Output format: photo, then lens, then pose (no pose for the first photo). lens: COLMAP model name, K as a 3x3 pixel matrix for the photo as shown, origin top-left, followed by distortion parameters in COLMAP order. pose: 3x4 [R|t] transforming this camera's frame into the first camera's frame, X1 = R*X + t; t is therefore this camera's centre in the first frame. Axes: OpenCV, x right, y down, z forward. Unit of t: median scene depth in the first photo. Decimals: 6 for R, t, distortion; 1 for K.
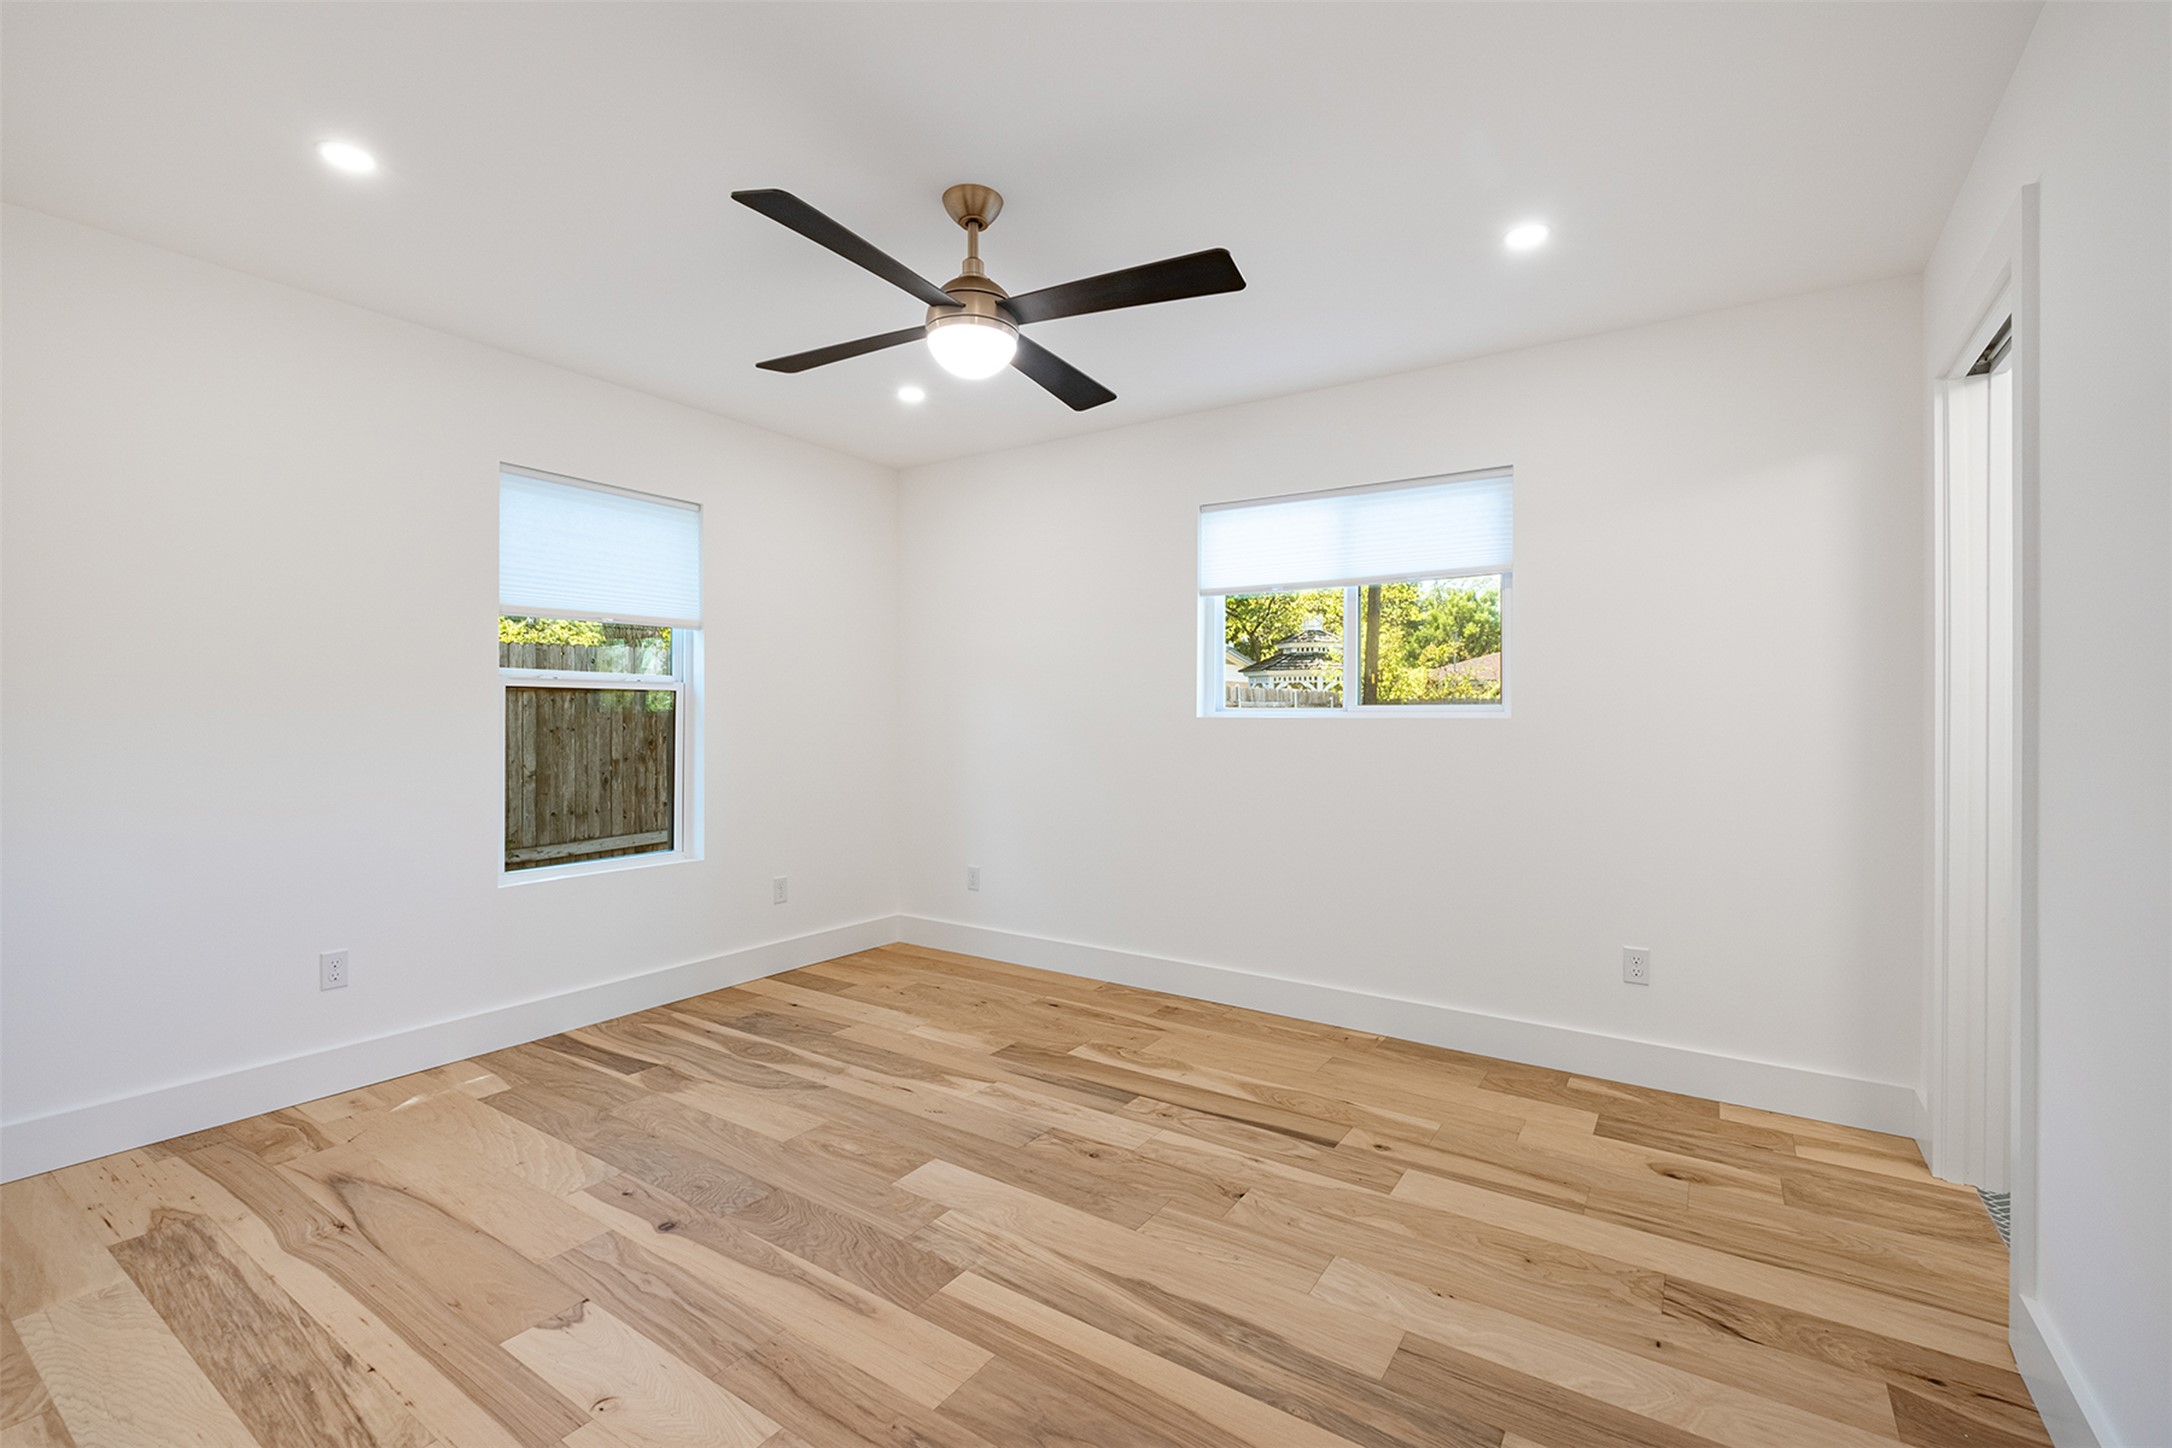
lens RADIAL K [[941.6, 0, 1086.0], [0, 941.6, 724.0], [0, 0, 1]] dist [0.012321, -0.011368]
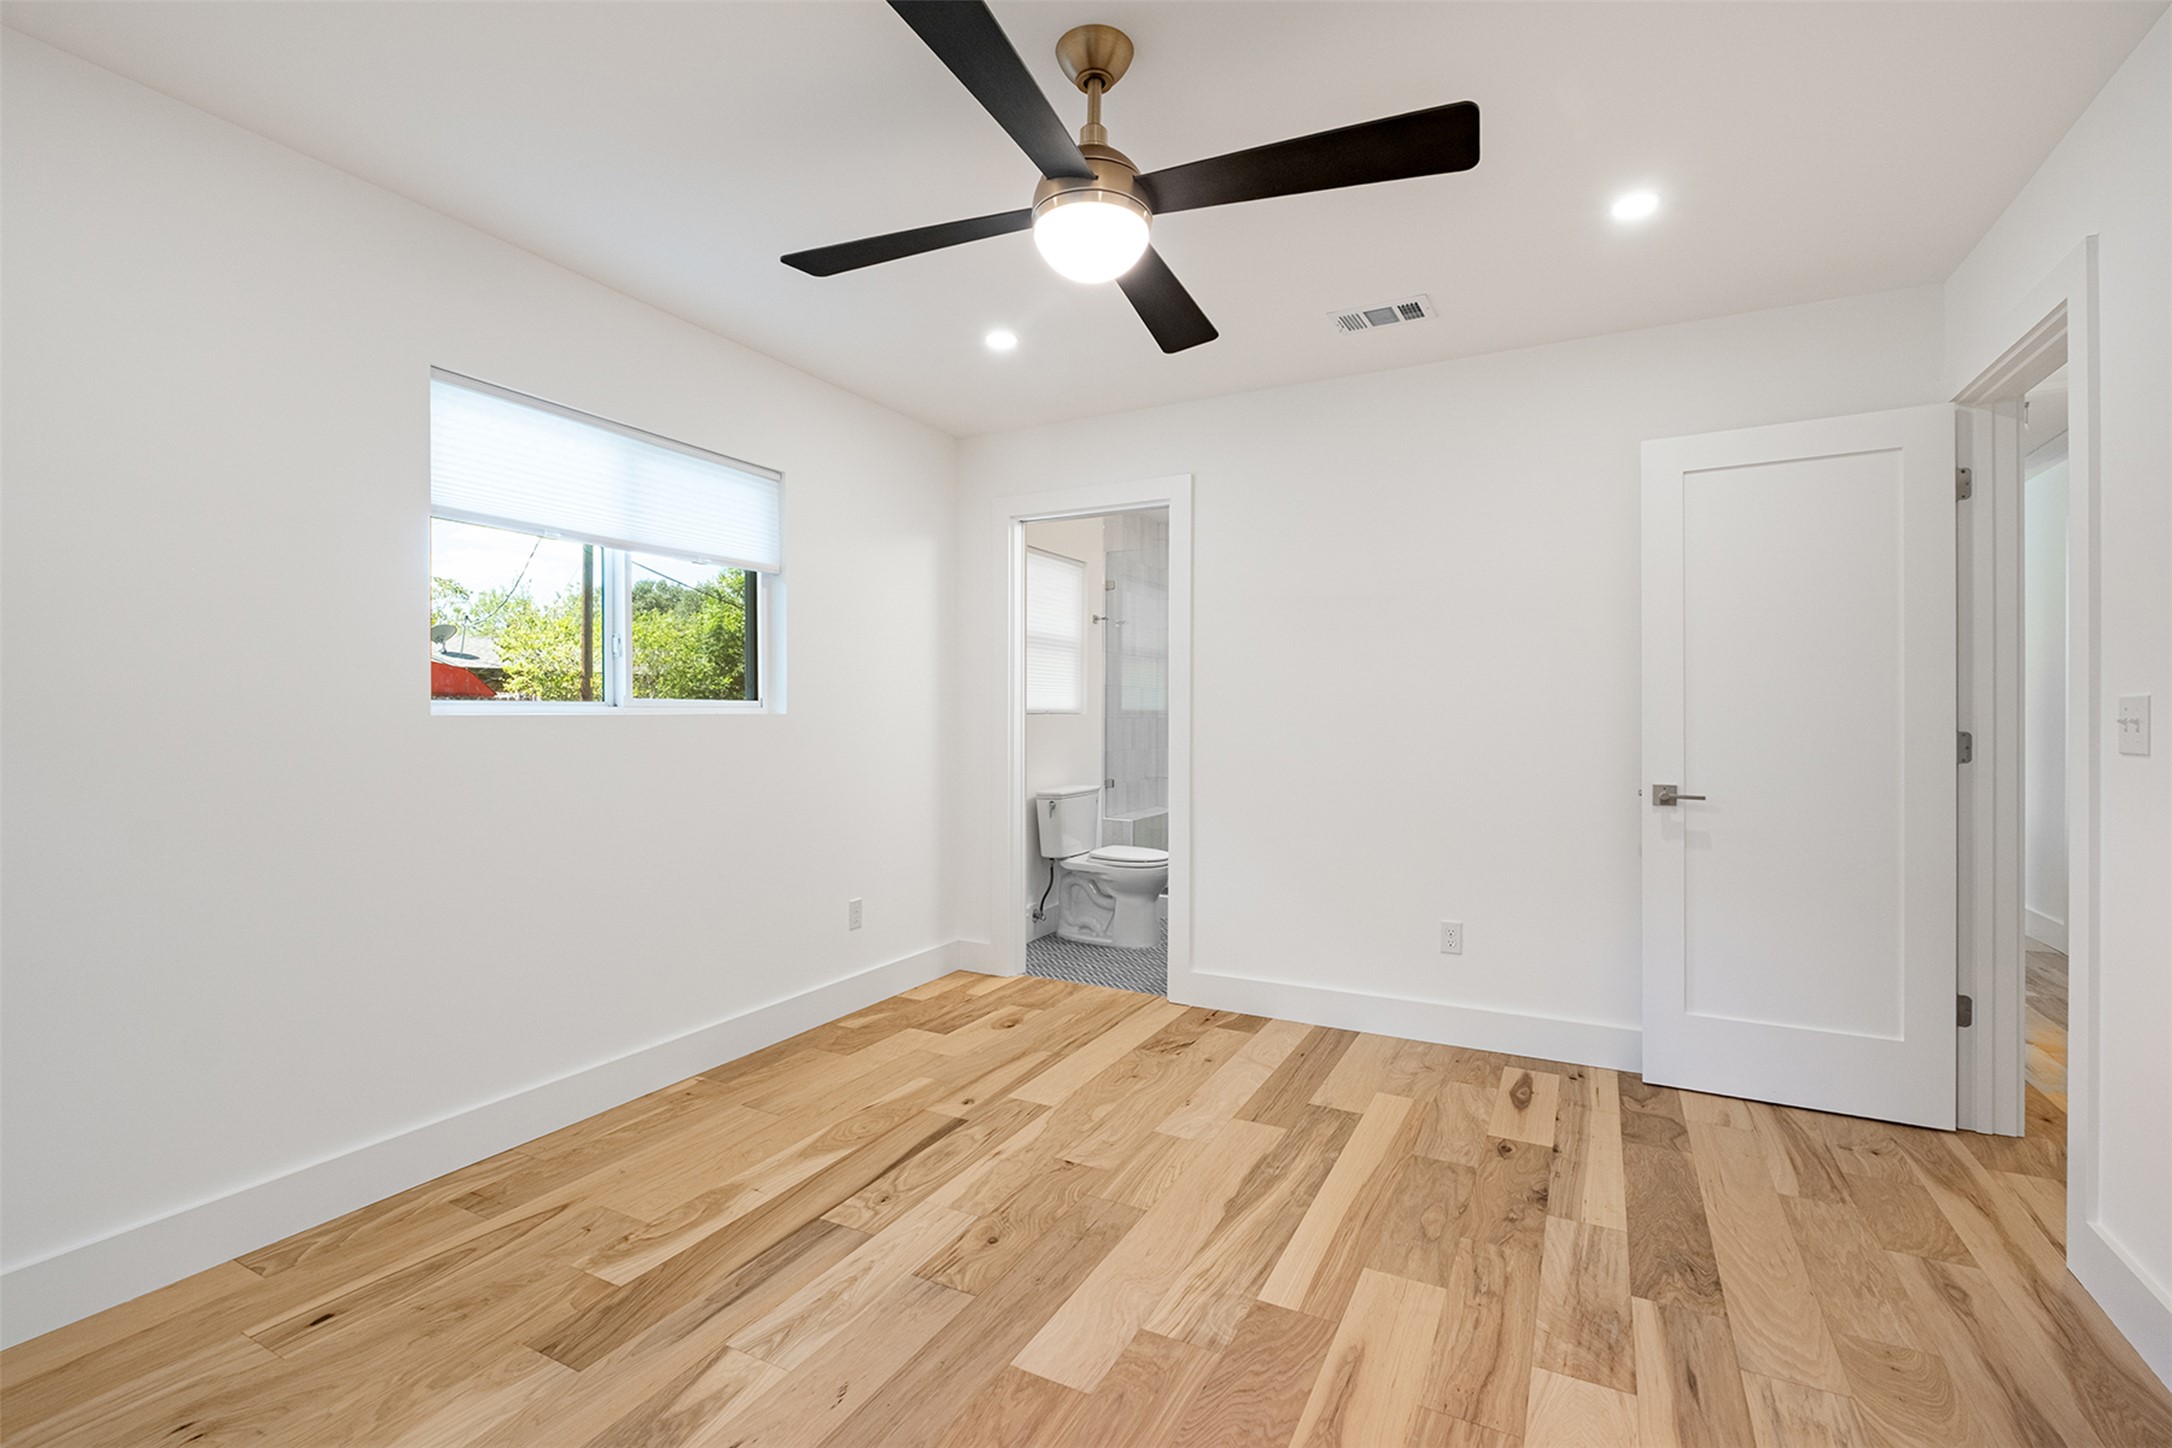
lens RADIAL K [[973.1, 0, 1086.0], [0, 973.1, 724.0], [0, 0, 1]] dist [0.012084, -0.013145]
pose [[-0.112686, -0.016111, 0.993500, -0.880641], [0.006476, 0.999835, 0.016948, -0.013041], [-0.993610, 0.008344, -0.112563, 1.049039]]
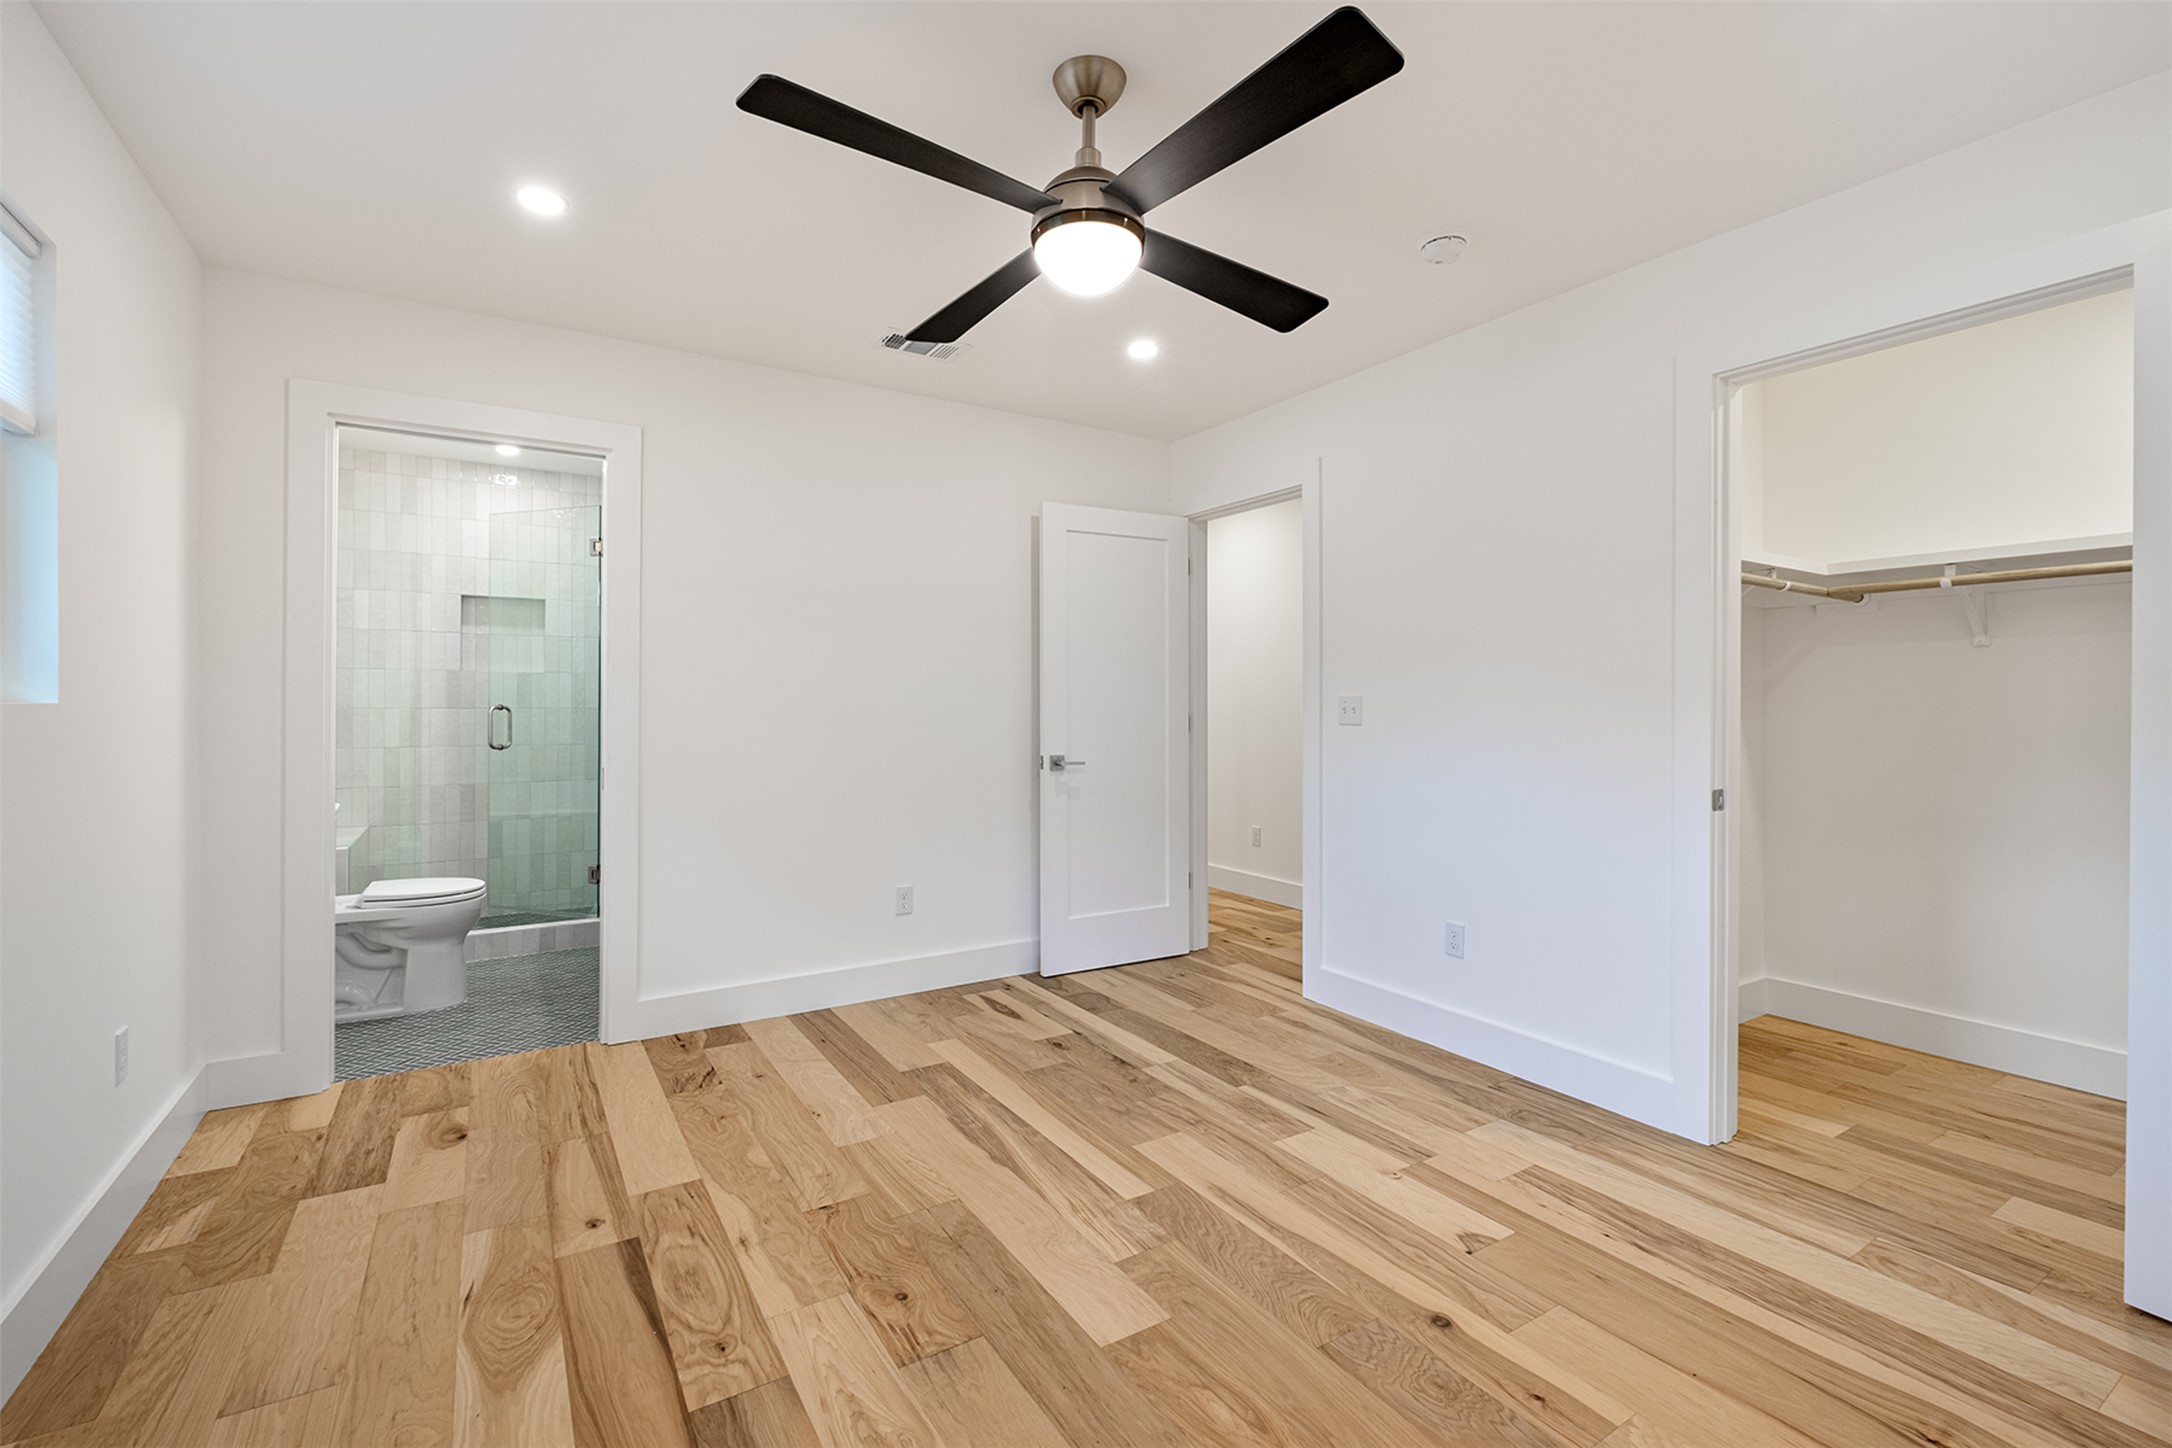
lens RADIAL K [[941.6, 0, 1086.0], [0, 941.6, 724.0], [0, 0, 1]] dist [0.012321, -0.011368]
pose [[-0.915314, -0.016291, 0.402412, -0.431227], [-0.004220, 0.999515, 0.030863, -0.016696], [-0.402720, 0.026551, -0.914938, 1.669283]]
